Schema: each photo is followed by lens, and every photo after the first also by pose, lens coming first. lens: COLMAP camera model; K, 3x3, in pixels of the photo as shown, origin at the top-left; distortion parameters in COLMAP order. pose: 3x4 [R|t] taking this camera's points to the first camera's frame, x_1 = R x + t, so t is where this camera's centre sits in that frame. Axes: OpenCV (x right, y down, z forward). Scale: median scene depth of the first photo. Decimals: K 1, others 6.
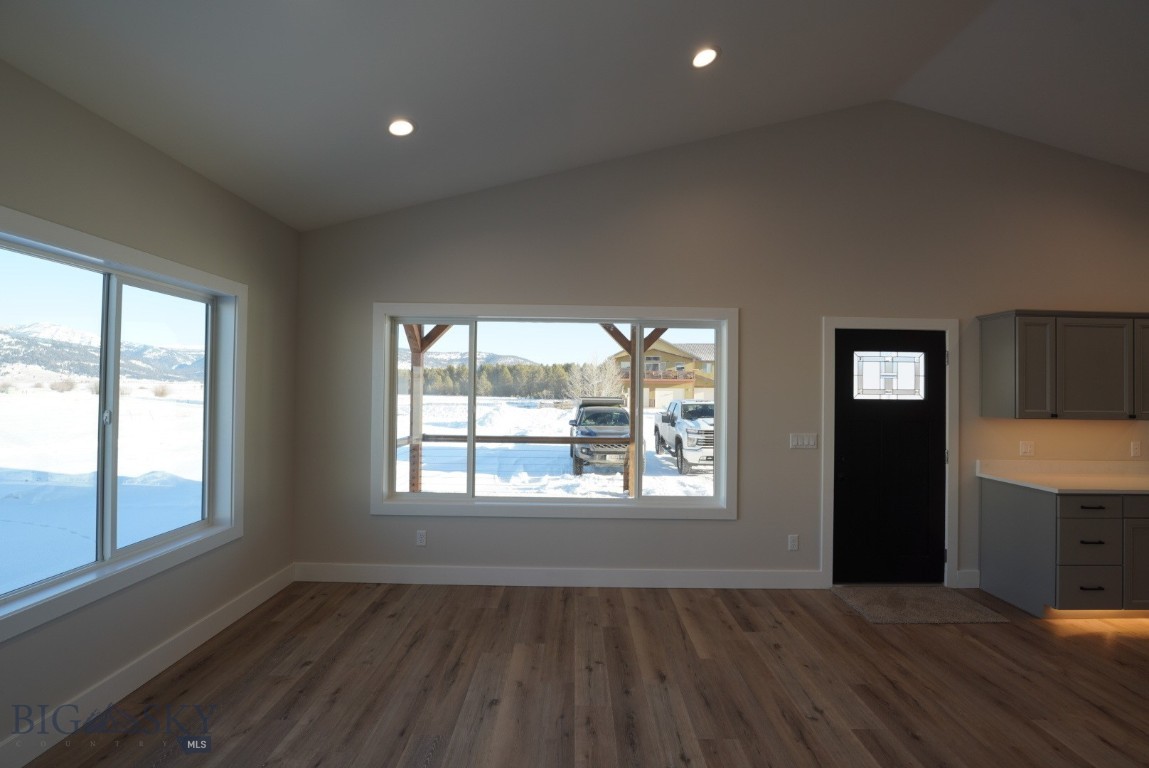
lens RADIAL K [[463.1, 0, 572.8], [0, 463.1, 387.5], [0, 0, 1]] dist [-0.030399, 0.003591]
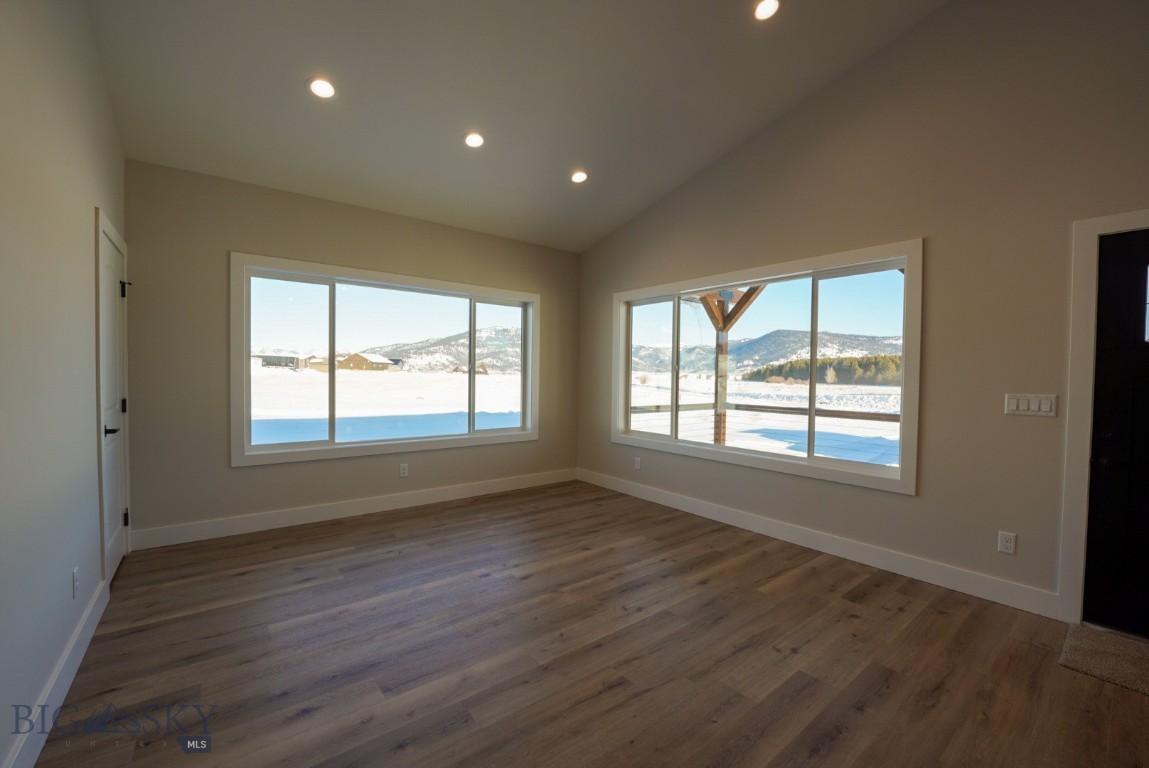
lens RADIAL K [[463.1, 0, 572.8], [0, 463.1, 387.5], [0, 0, 1]] dist [-0.030399, 0.003591]
pose [[0.617903, 0.016497, -0.786081, 0.657624], [-0.000063, 0.999781, 0.020932, 0.080845], [0.786254, -0.012884, 0.617769, 0.014683]]
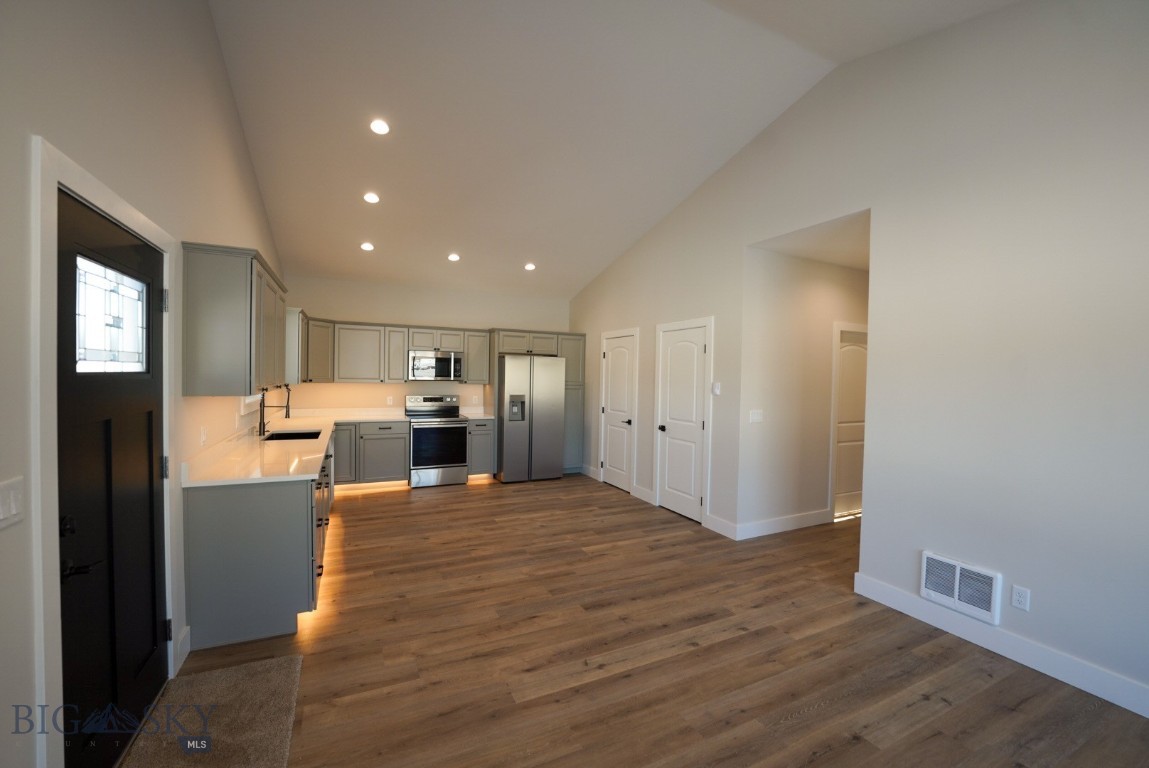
lens RADIAL K [[463.1, 0, 572.8], [0, 463.1, 387.5], [0, 0, 1]] dist [-0.030399, 0.003591]
pose [[-0.436684, -0.044008, 0.898538, 0.069504], [-0.030403, 0.998954, 0.034150, 0.013145], [-0.899101, -0.012405, -0.437566, 0.835780]]
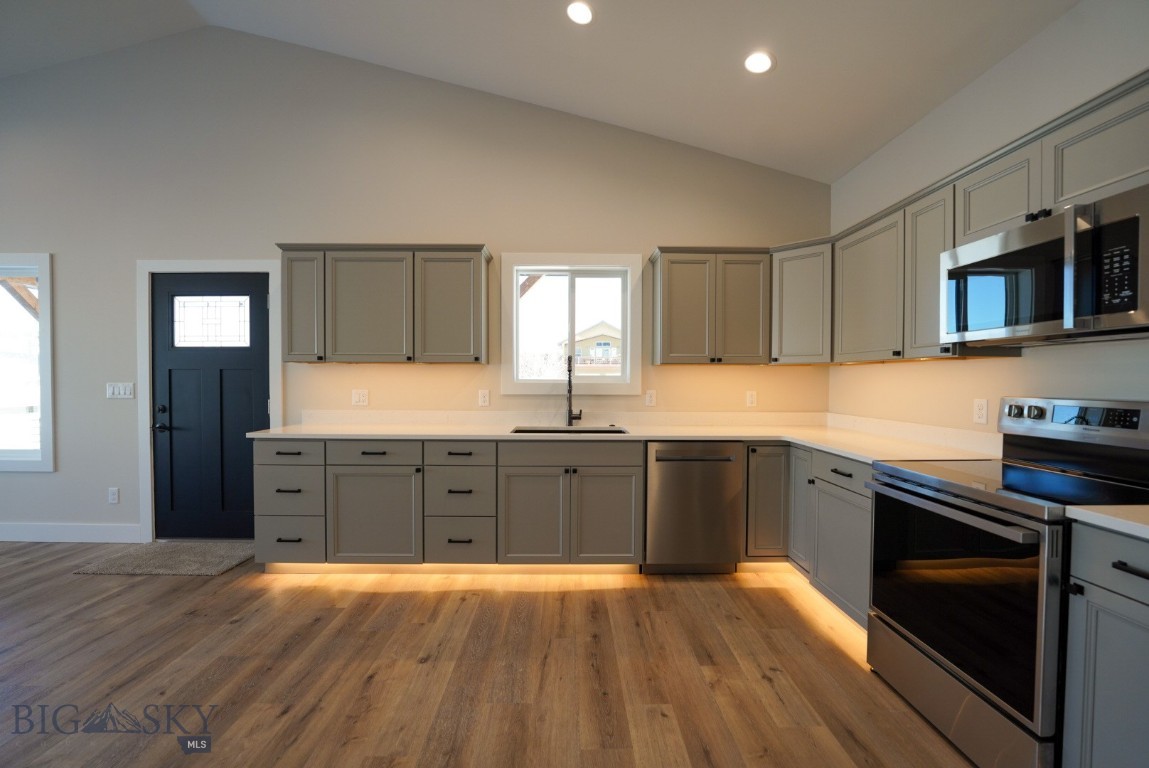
lens RADIAL K [[463.1, 0, 572.8], [0, 463.1, 387.5], [0, 0, 1]] dist [-0.030399, 0.003591]
pose [[0.999738, -0.009532, 0.020791, 1.535712], [0.009021, 0.999658, 0.024535, 0.102467], [-0.021018, -0.024341, 0.999483, 0.040008]]
